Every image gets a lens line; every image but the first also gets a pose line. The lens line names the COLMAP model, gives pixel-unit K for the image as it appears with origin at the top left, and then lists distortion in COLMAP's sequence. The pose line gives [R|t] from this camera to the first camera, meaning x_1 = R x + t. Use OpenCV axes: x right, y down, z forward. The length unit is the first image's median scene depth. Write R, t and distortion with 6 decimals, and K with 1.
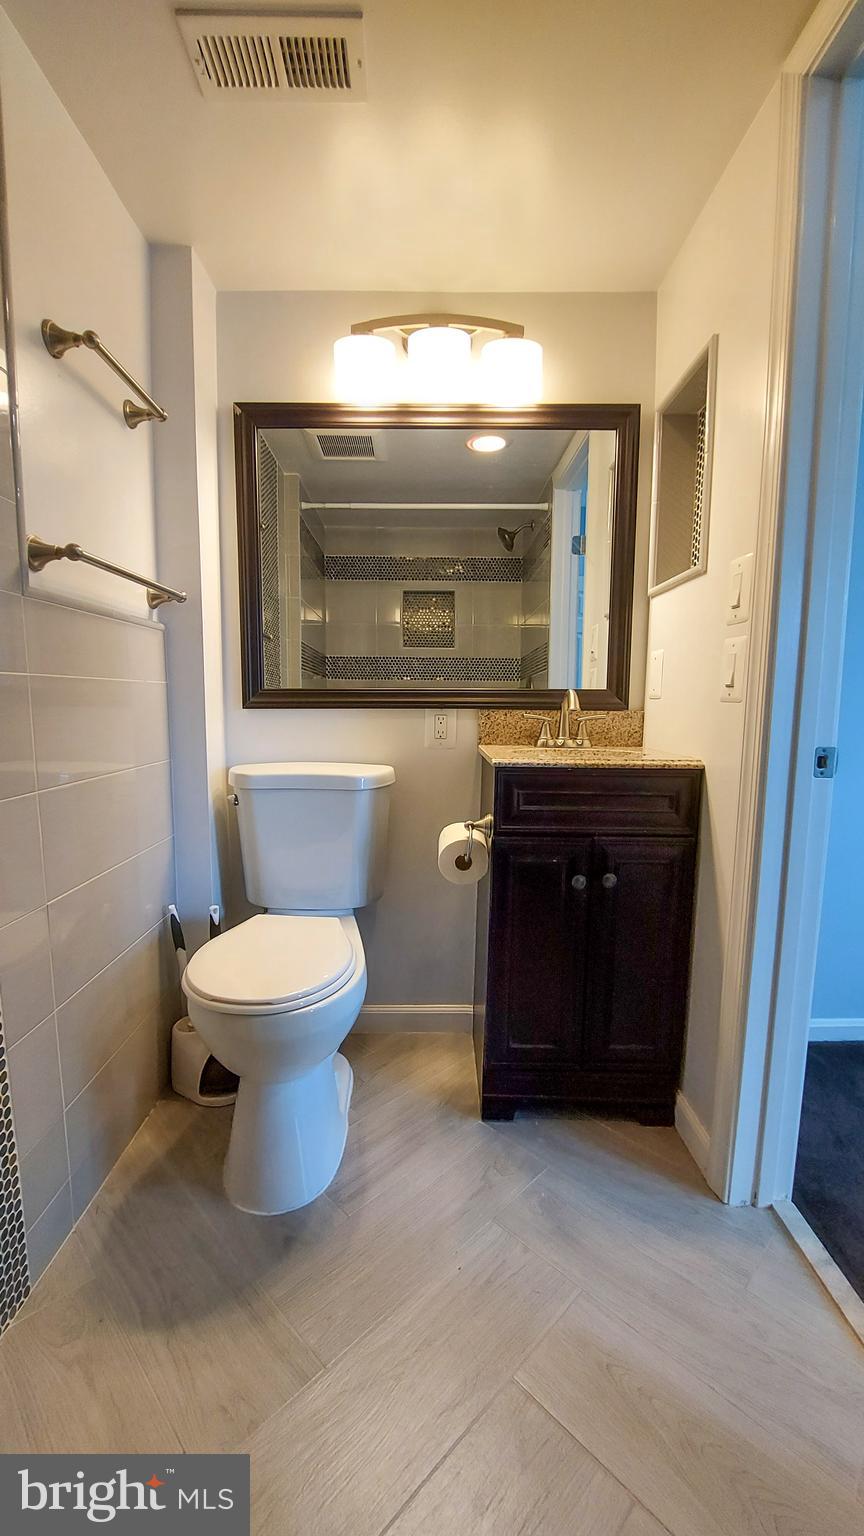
lens RADIAL K [[613.9, 0, 425.9], [0, 613.9, 768.1], [0, 0, 1]] dist [-0.022680, 0.001494]
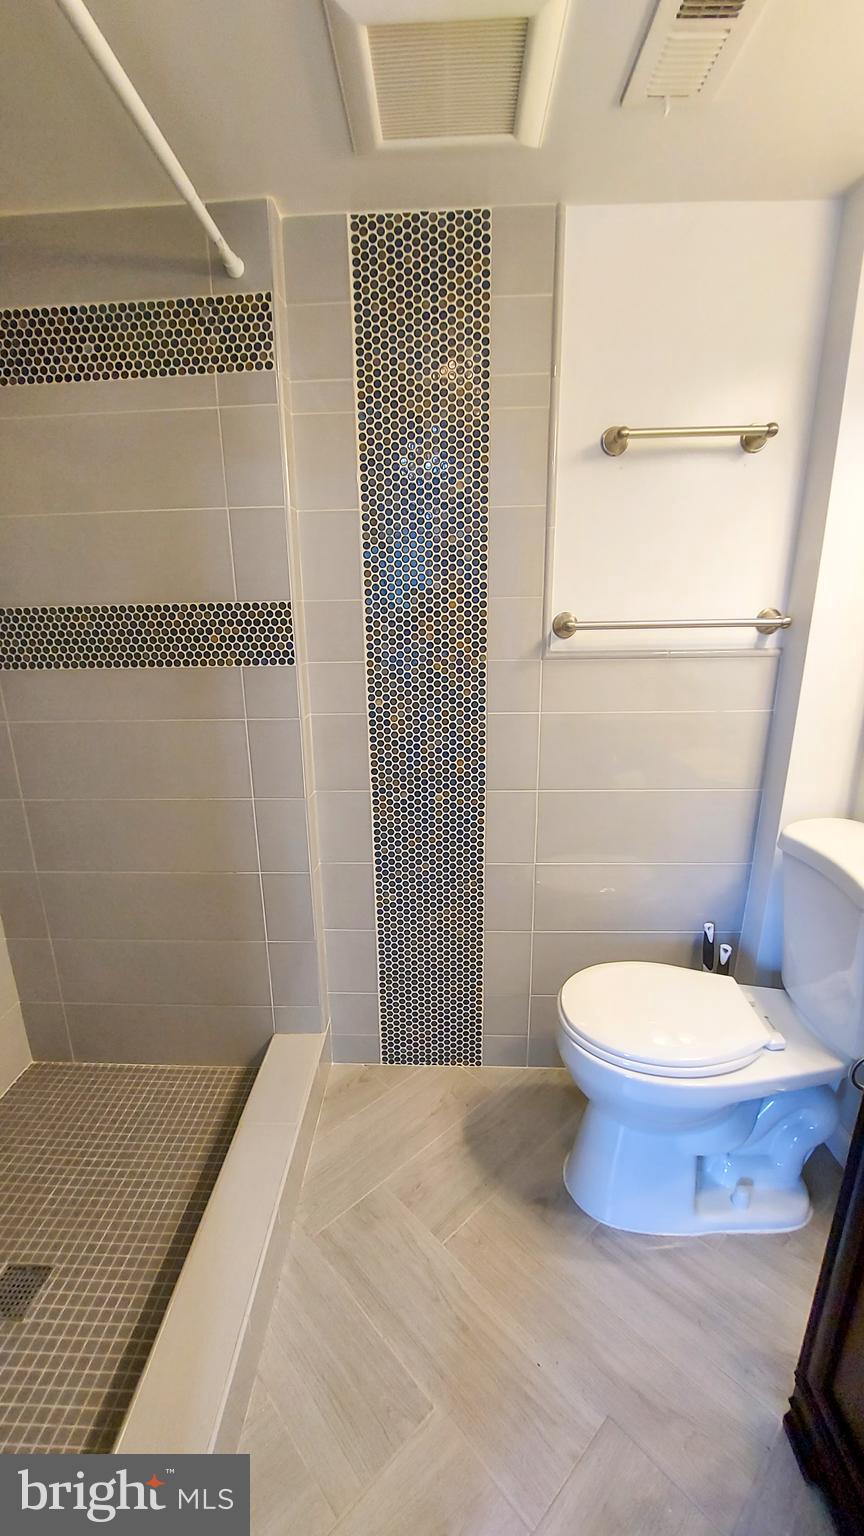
lens RADIAL K [[613.9, 0, 427.0], [0, 613.9, 769.8], [0, 0, 1]] dist [-0.022680, 0.001494]
pose [[-0.032796, 0.265224, -0.963629, 0.699736], [-0.099817, 0.958458, 0.267198, -0.338625], [0.994465, 0.104949, -0.004960, 0.658959]]
